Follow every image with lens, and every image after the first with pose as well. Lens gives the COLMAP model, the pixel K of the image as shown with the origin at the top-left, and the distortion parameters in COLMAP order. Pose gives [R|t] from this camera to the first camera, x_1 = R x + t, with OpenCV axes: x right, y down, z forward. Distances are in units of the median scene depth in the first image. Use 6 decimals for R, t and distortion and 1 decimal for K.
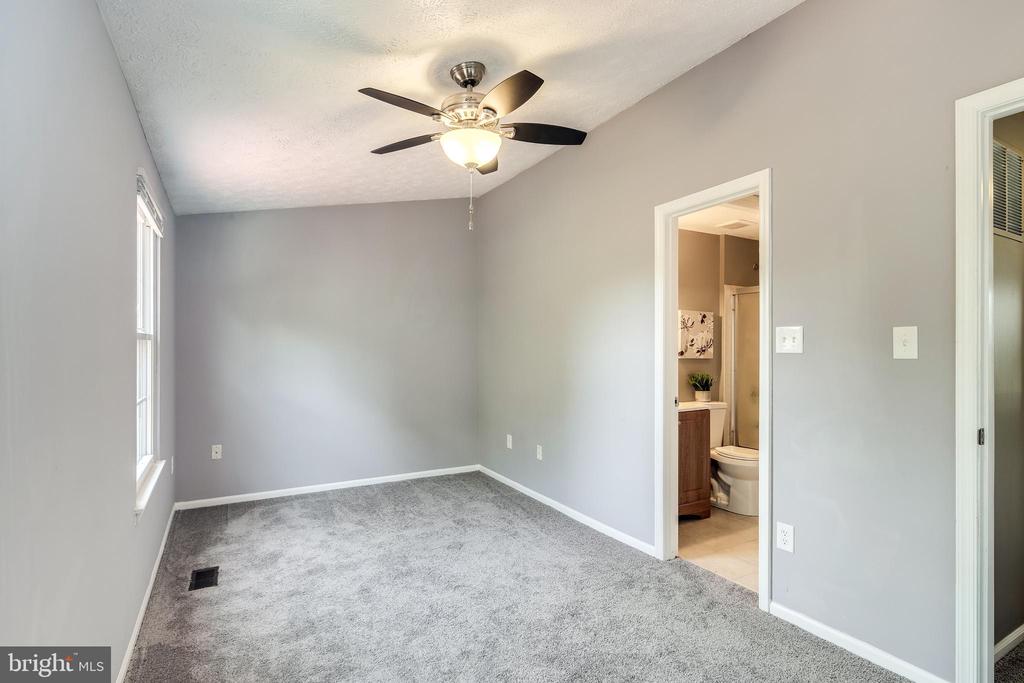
lens RADIAL K [[503.7, 0, 505.5], [0, 503.7, 350.6], [0, 0, 1]] dist [0.024959, -0.004805]
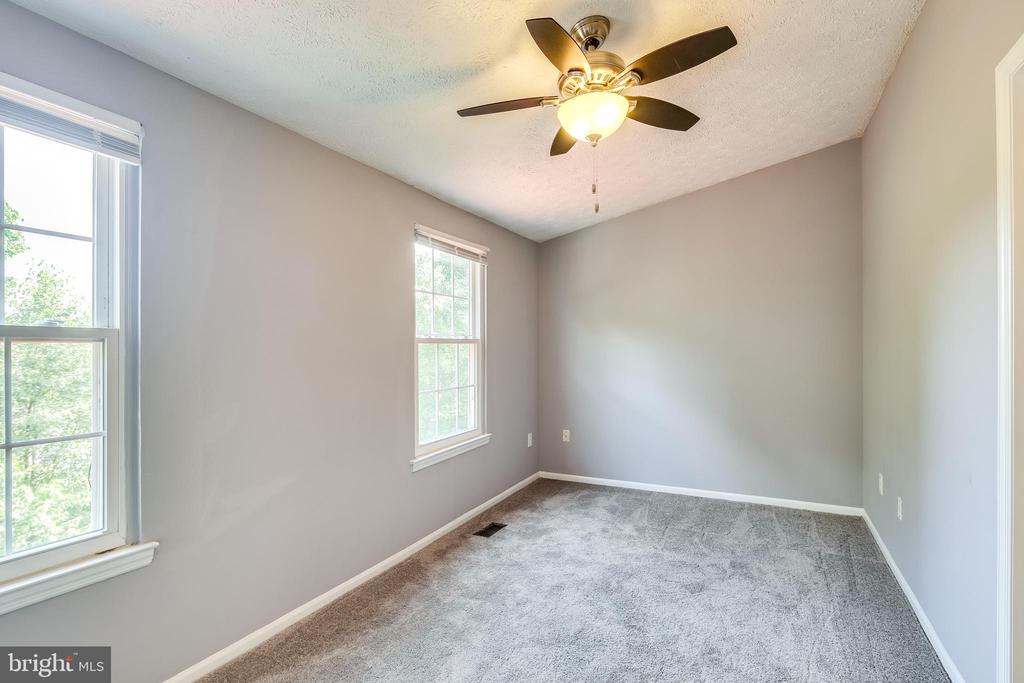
lens RADIAL K [[503.7, 0, 511.8], [0, 503.7, 345.1], [0, 0, 1]] dist [0.024959, -0.004805]
pose [[0.562029, -0.012140, -0.827029, 0.373613], [0.005180, 0.999924, -0.011157, 0.000389], [0.827102, 0.001987, 0.562049, 0.258024]]
